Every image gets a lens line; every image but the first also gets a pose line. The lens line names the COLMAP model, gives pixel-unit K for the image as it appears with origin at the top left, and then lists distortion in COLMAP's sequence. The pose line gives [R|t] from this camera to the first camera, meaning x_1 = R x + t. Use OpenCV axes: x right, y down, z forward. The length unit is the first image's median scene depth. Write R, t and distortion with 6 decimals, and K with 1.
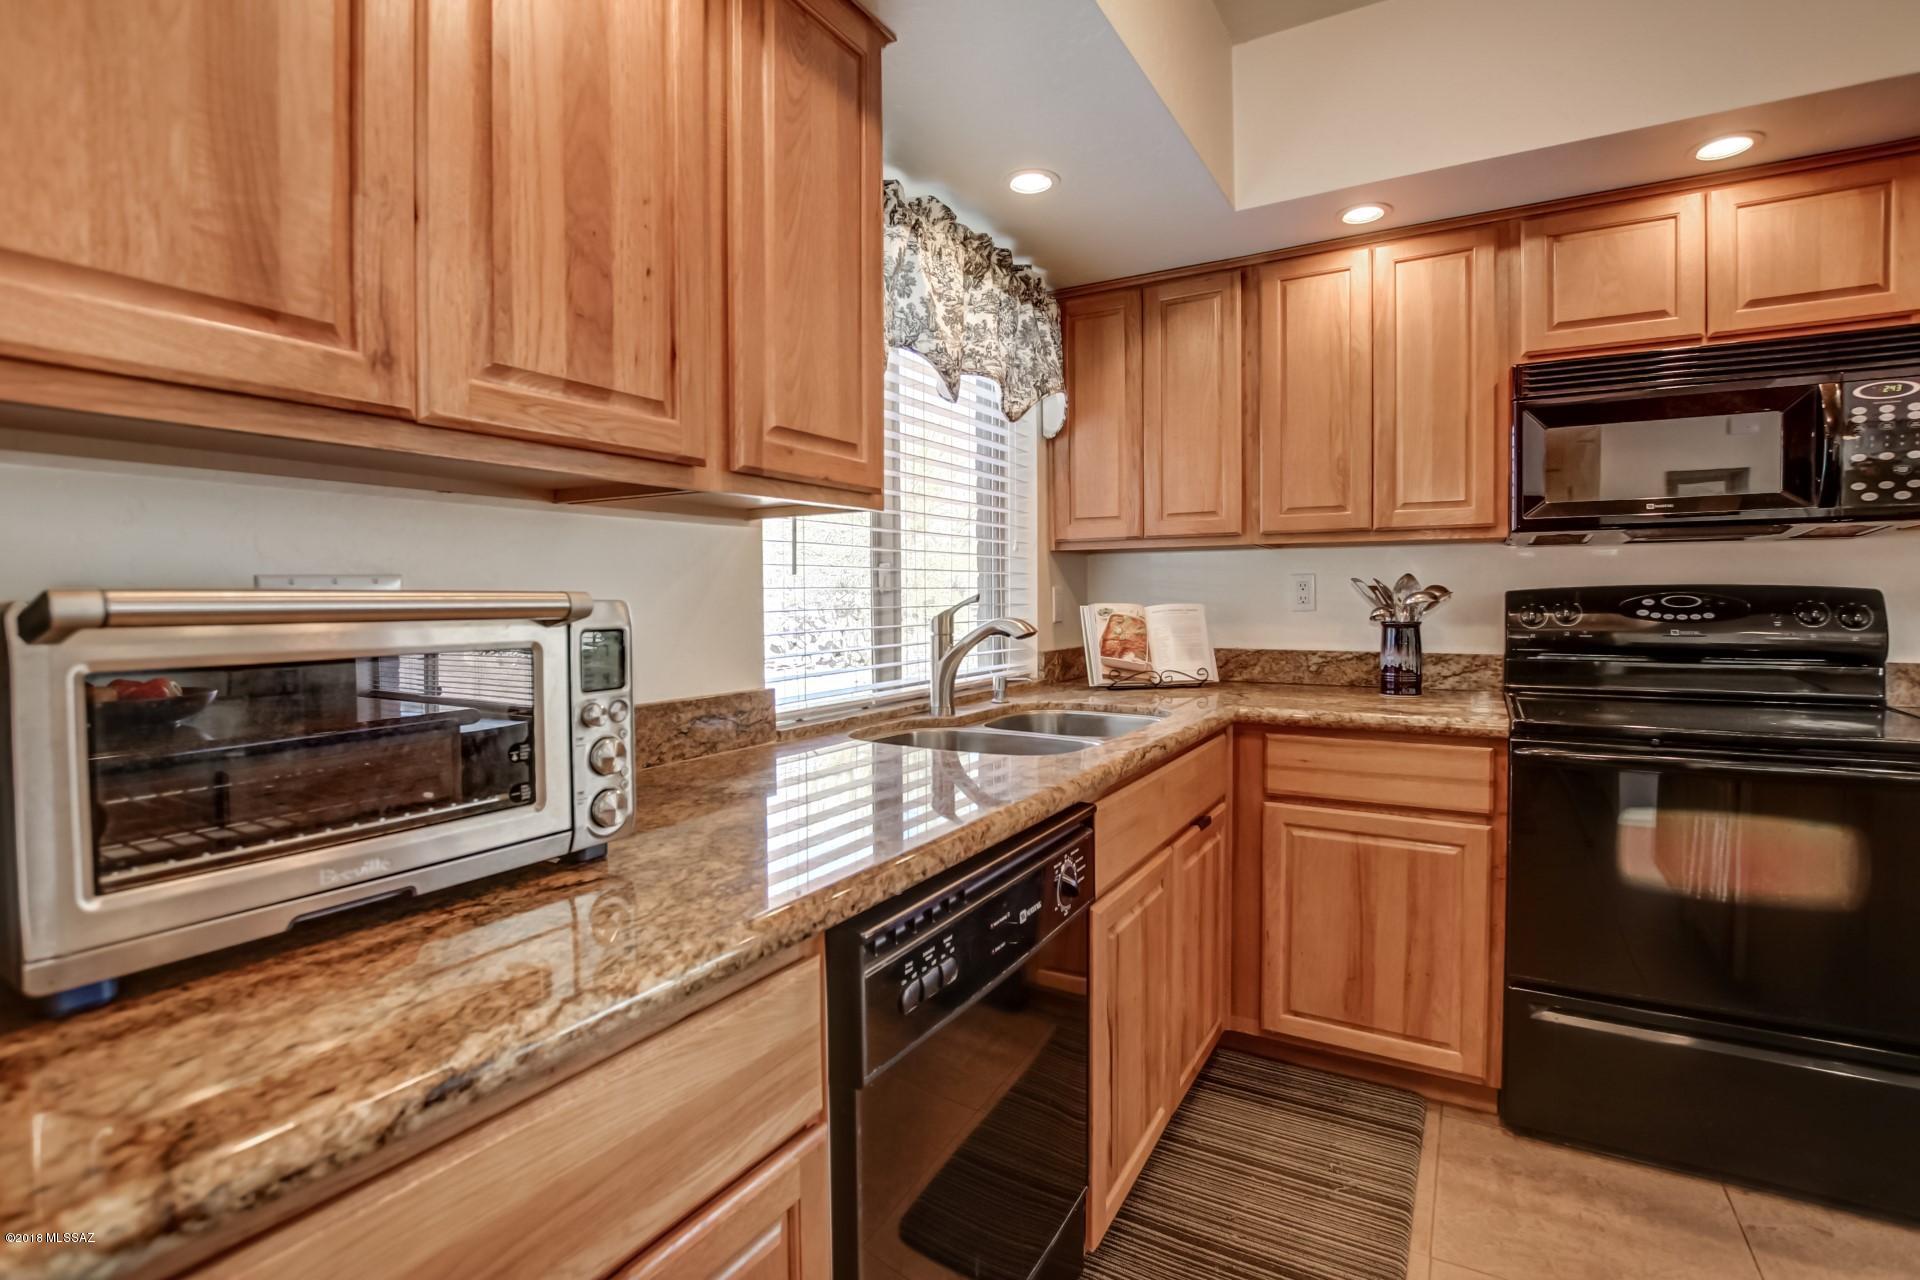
lens RADIAL K [[890.8, 0, 967.2], [0, 890.8, 617.1], [0, 0, 1]] dist [-0.020765, 0.000442]
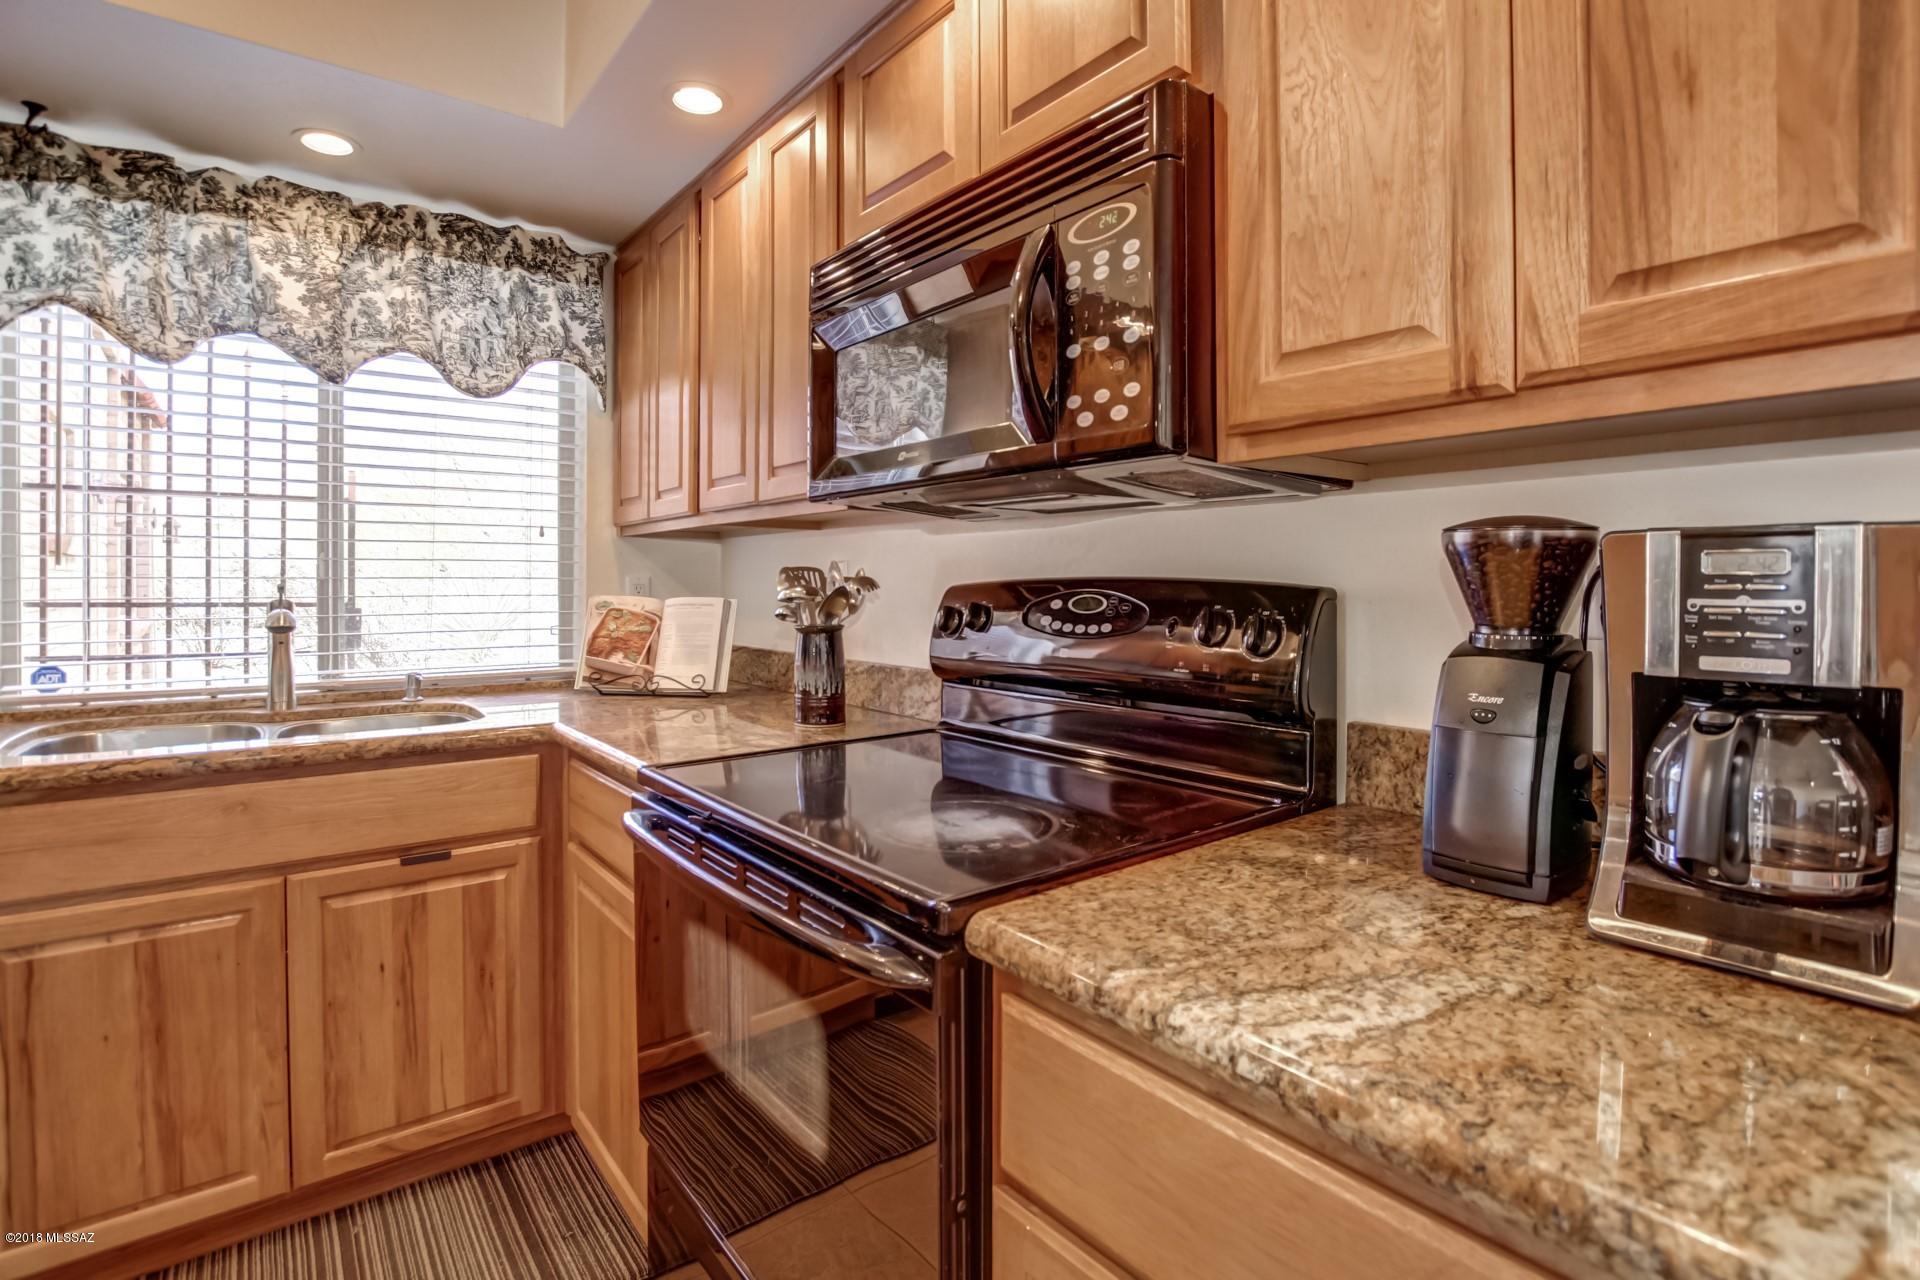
lens RADIAL K [[913.6, 0, 953.6], [0, 913.6, 595.0], [0, 0, 1]] dist [-0.031624, 0.000297]
pose [[0.926175, 0.013397, -0.376855, 0.974472], [-0.018385, 0.999785, -0.009641, -0.016323], [0.376645, 0.015857, 0.926222, 0.359327]]
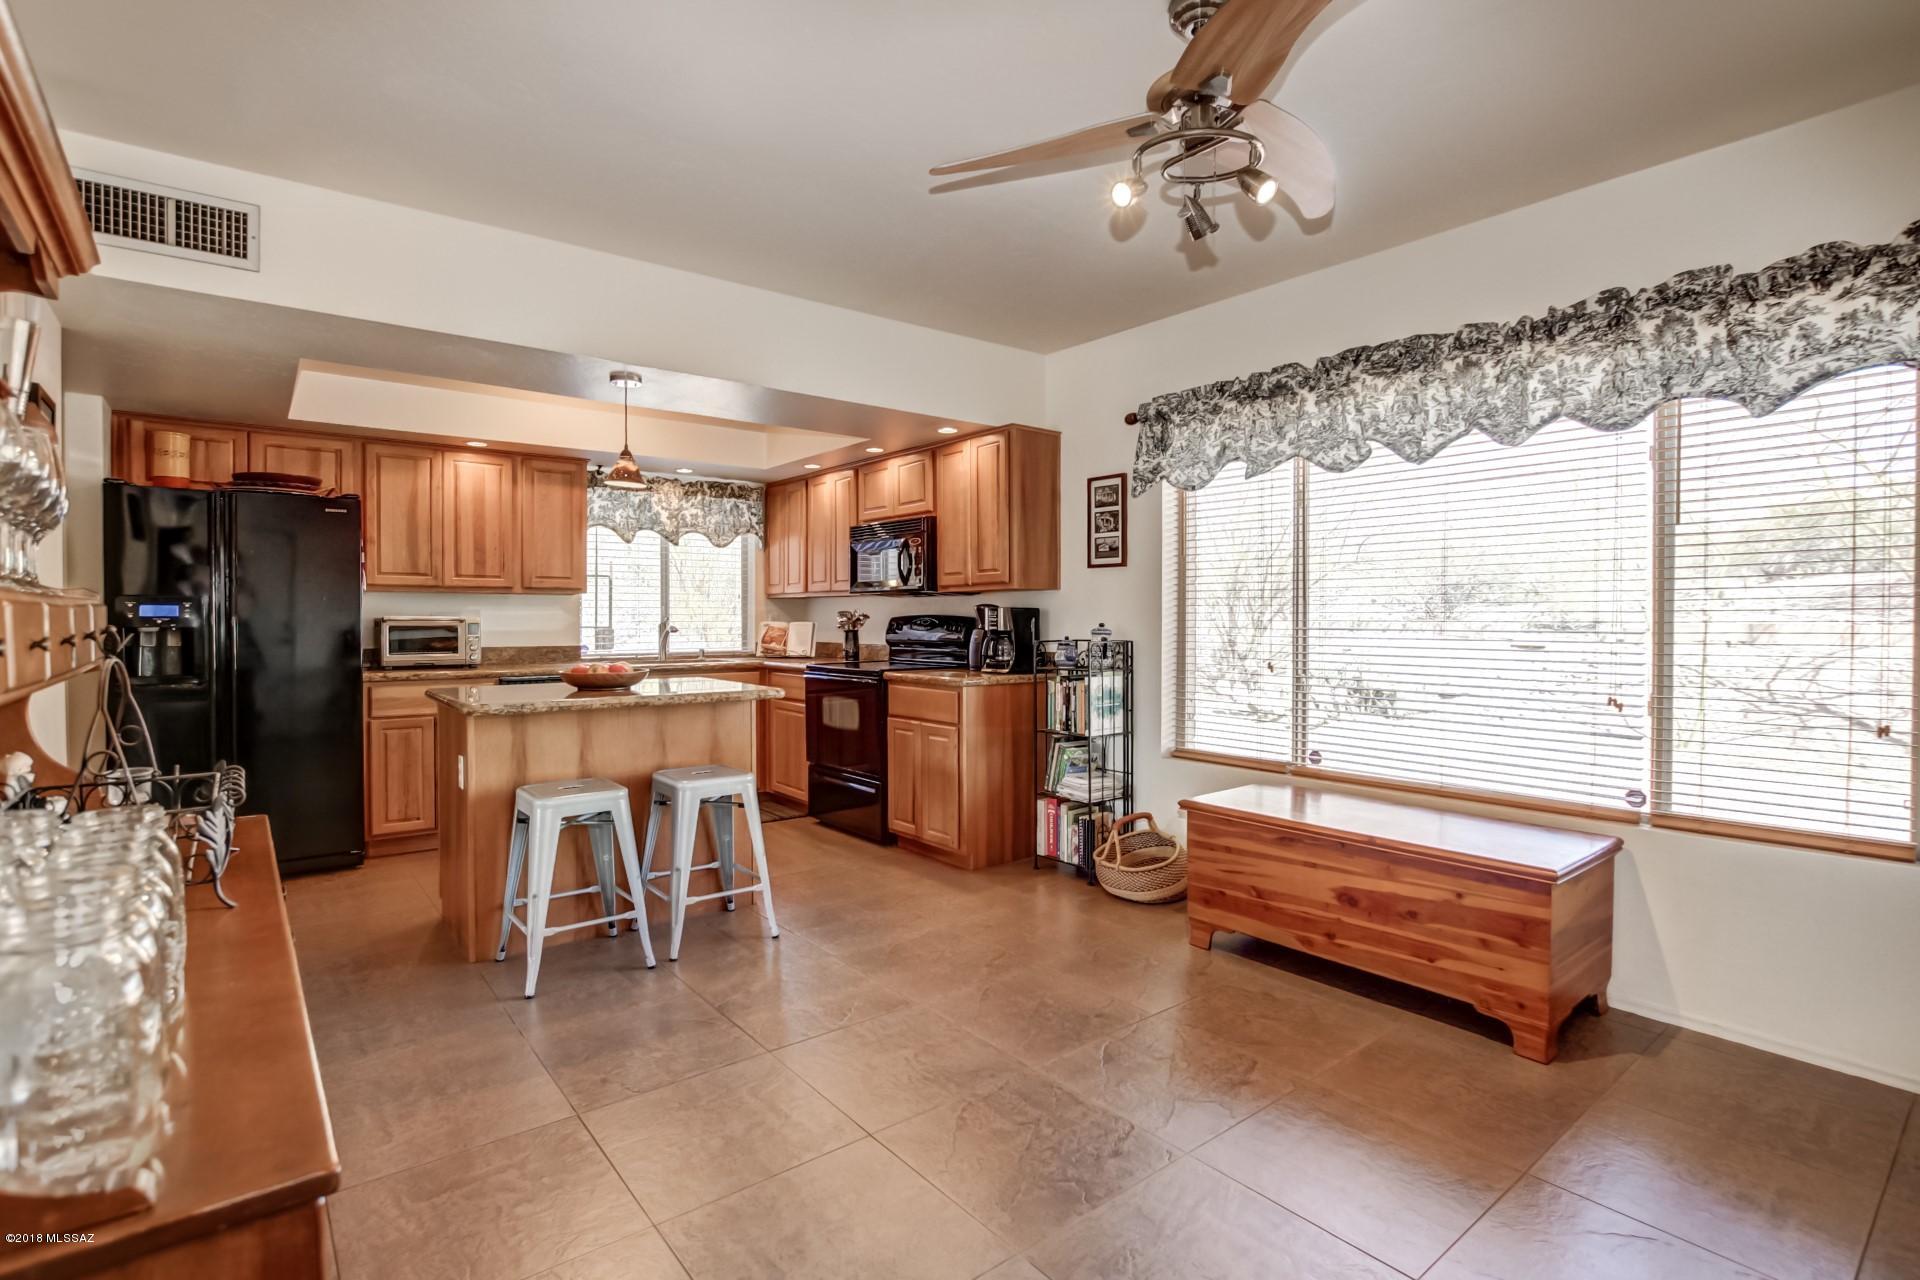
lens RADIAL K [[906.2, 0, 953.7], [0, 906.2, 628.9], [0, 0, 1]] dist [-0.030066, 0.000998]
pose [[0.928139, 0.010896, -0.372074, 1.796126], [-0.015445, 0.999838, -0.009248, 0.021746], [0.371913, 0.014330, 0.928157, -1.232694]]
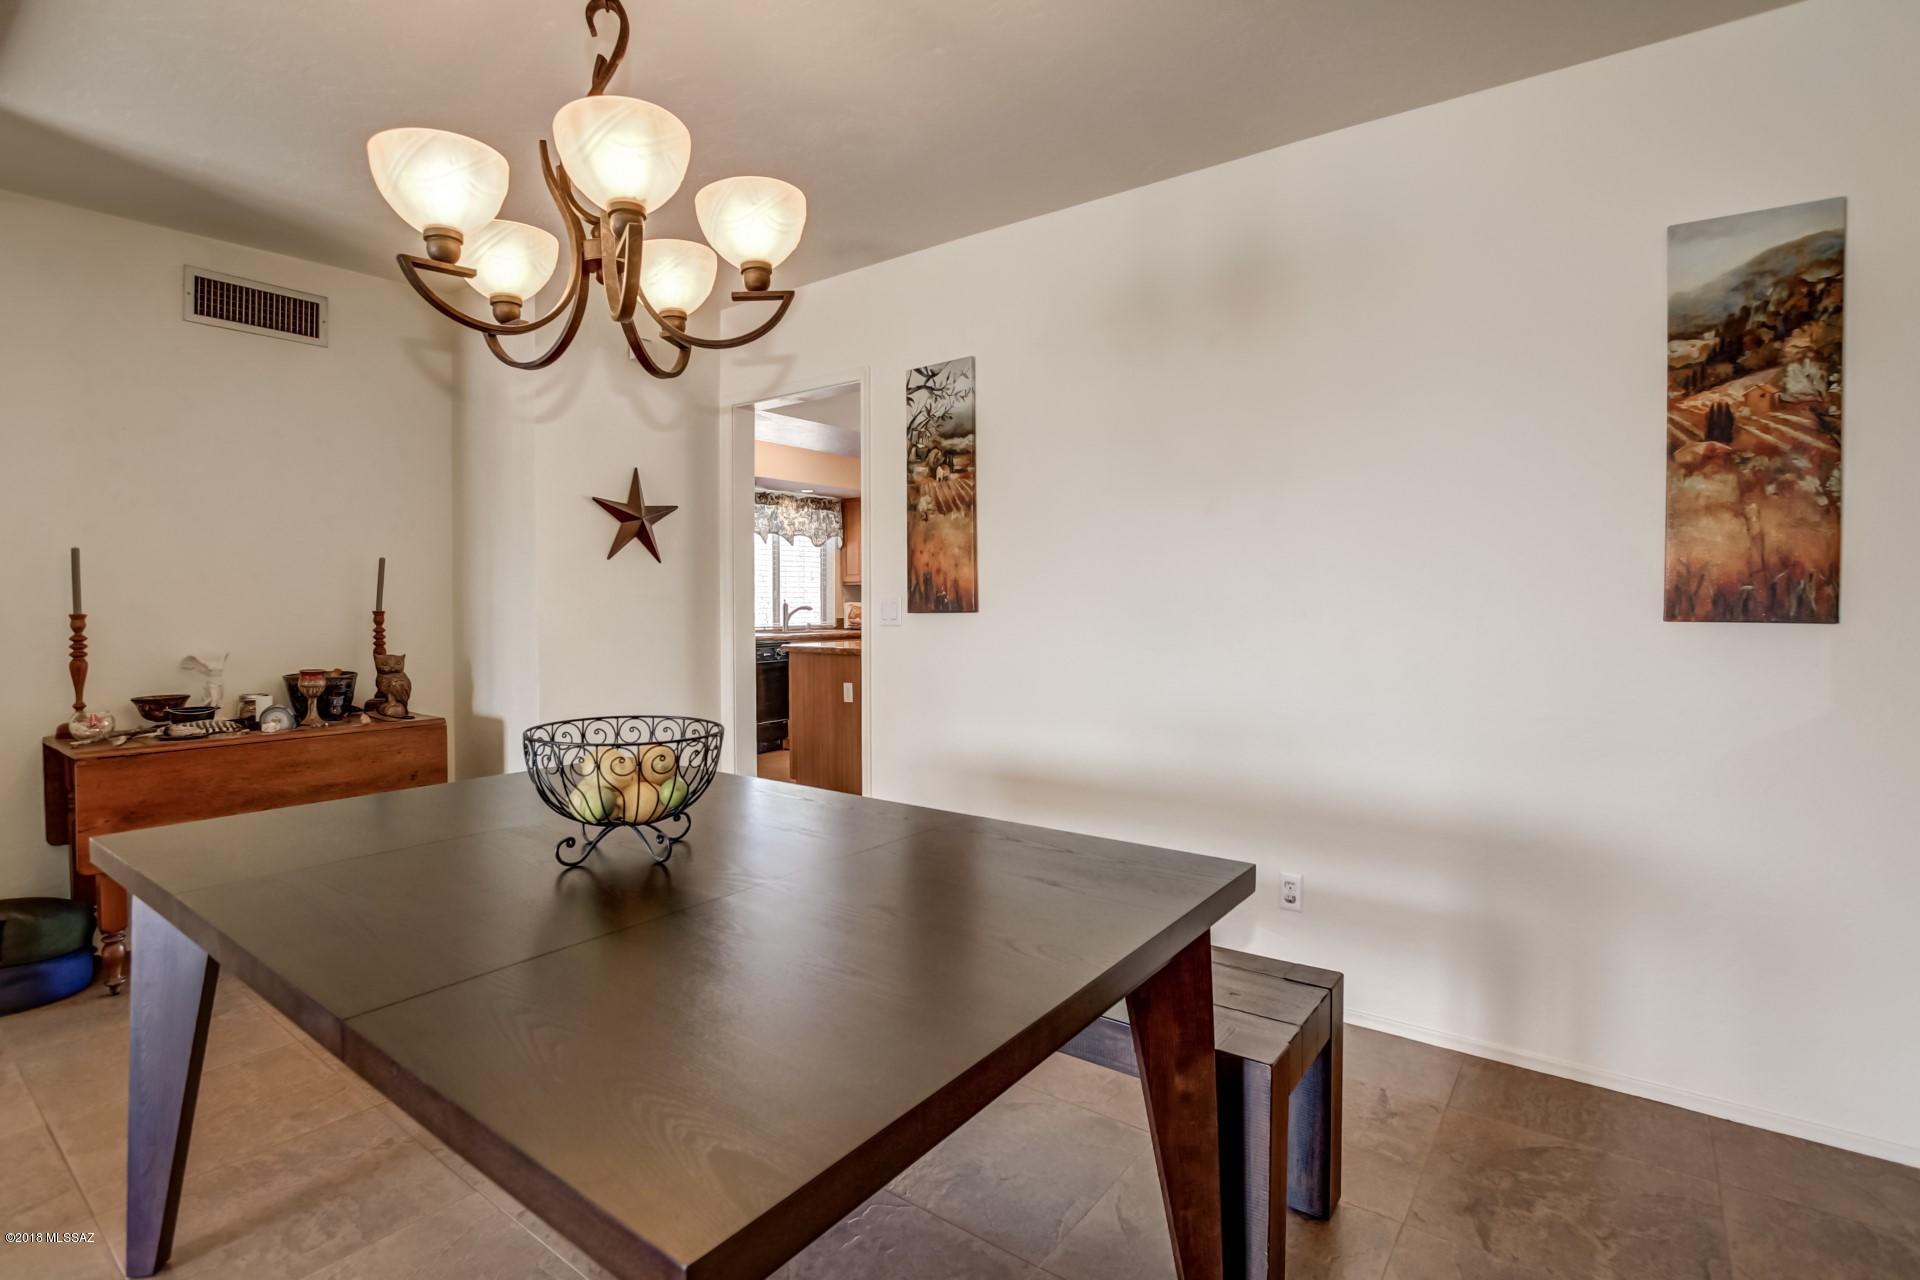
lens RADIAL K [[913.6, 0, 953.6], [0, 913.6, 595.0], [0, 0, 1]] dist [-0.031624, 0.000297]
pose [[0.993452, 0.003080, -0.114211, 1.050326], [-0.006466, 0.999550, -0.029286, 0.057169], [0.114069, 0.029833, 0.993025, -2.562362]]
